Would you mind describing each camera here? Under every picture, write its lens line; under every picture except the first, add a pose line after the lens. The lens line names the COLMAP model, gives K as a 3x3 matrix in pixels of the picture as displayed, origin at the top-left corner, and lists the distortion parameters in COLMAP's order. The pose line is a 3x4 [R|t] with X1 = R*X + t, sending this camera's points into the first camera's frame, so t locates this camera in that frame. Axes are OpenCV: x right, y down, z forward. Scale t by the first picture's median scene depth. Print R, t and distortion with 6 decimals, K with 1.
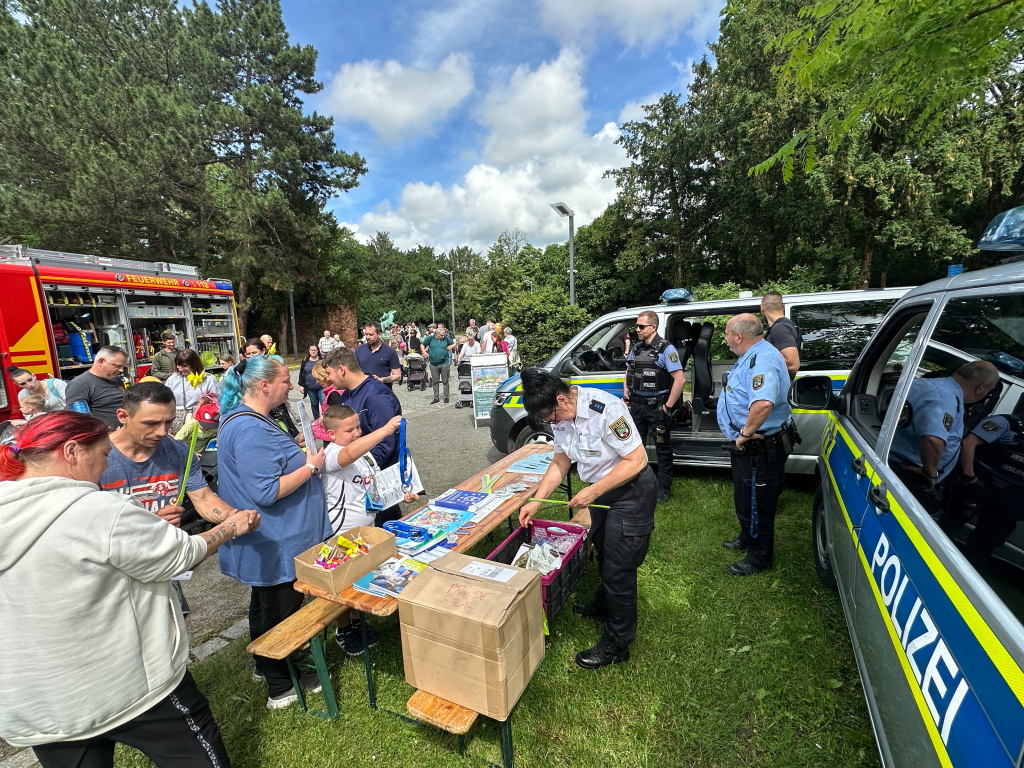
lens RADIAL K [[468.5, 0, 512.0], [0, 468.5, 384.0], [0, 0, 1]] dist [-0.003398, 0.000839]
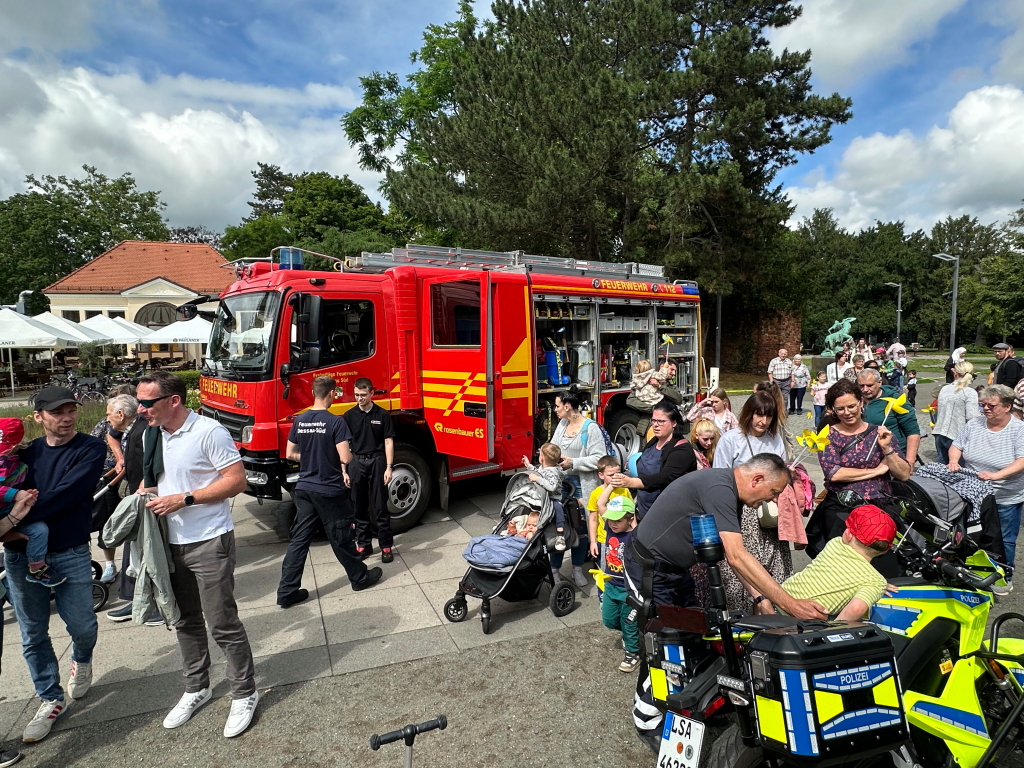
lens RADIAL K [[585.5, 0, 512.0], [0, 585.5, 384.0], [0, 0, 1]] dist [0.005081, -0.003228]
pose [[0.759155, 0.072167, -0.646897, -0.138022], [-0.098020, 0.995176, -0.004009, -0.017343], [0.643487, 0.066453, 0.762567, 0.069178]]
